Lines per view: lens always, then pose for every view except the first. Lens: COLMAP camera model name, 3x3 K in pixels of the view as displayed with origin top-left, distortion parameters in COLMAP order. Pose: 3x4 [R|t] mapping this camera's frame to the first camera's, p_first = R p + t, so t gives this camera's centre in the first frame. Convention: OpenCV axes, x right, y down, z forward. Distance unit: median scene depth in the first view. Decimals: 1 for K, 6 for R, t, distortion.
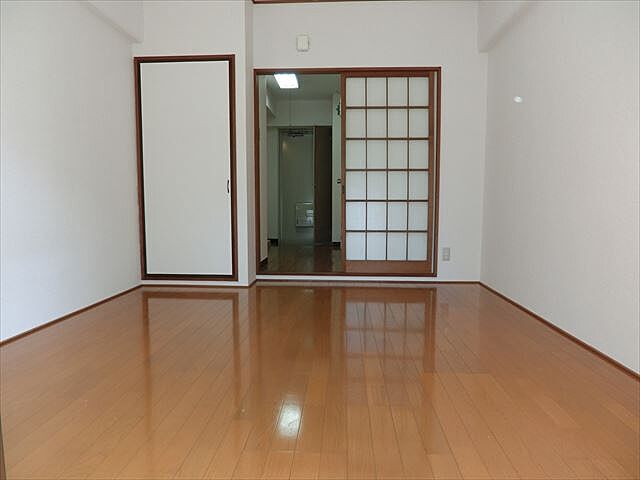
lens RADIAL K [[439.4, 0, 320.0], [0, 439.4, 240.0], [0, 0, 1]] dist [-0.065189, 0.037402]
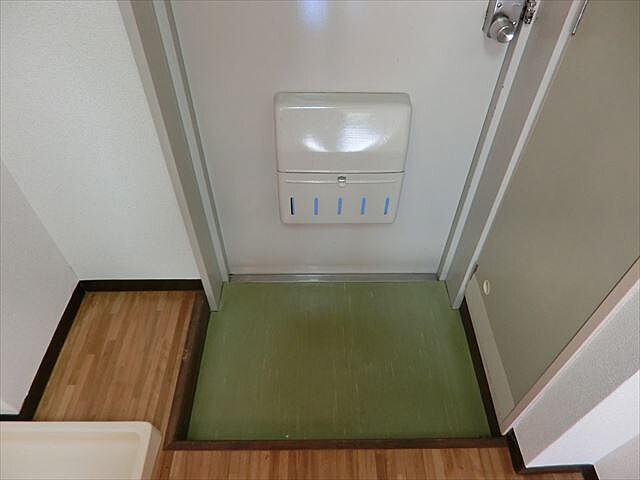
lens RADIAL K [[439.4, 0, 320.0], [0, 439.4, 240.0], [0, 0, 1]] dist [-0.065189, 0.037402]
pose [[0.997930, -0.042706, 0.048090, -0.088589], [-0.000317, 0.744450, 0.667678, -0.280559], [-0.064314, -0.666311, 0.742895, 1.563398]]
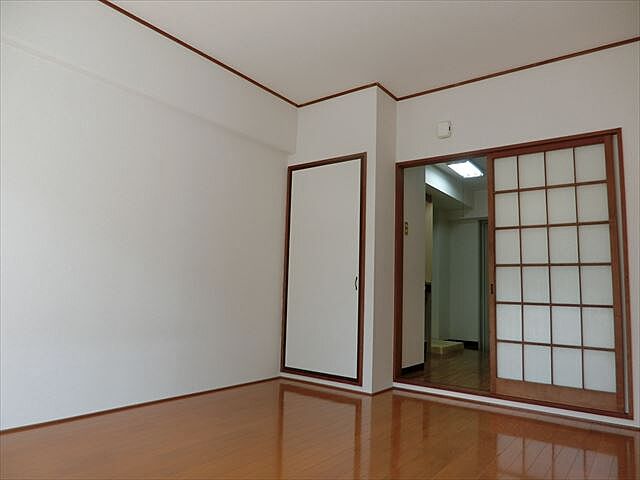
lens RADIAL K [[439.4, 0, 320.0], [0, 439.4, 240.0], [0, 0, 1]] dist [-0.065189, 0.037402]
pose [[0.830171, -0.038799, -0.556157, 0.244946], [-0.080173, 0.978898, -0.187963, -0.025839], [0.551714, 0.200630, 0.809542, 0.144019]]
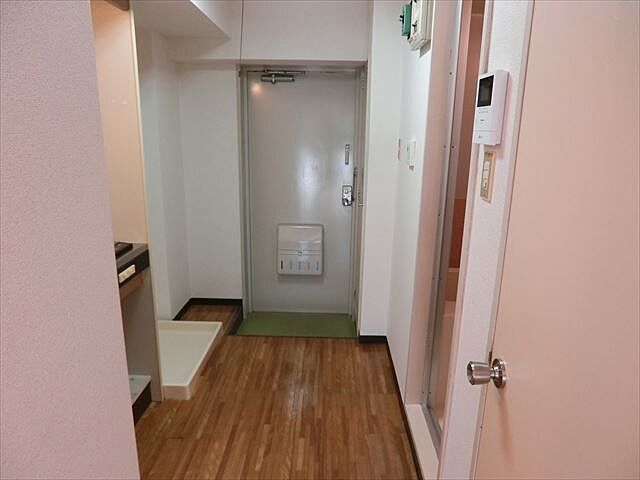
lens RADIAL K [[439.4, 0, 320.0], [0, 439.4, 240.0], [0, 0, 1]] dist [-0.065189, 0.037402]
pose [[0.999327, 0.008637, 0.035638, -0.047547], [-0.014455, 0.985959, 0.166358, -0.275951], [-0.033700, -0.166761, 0.985421, 0.956852]]
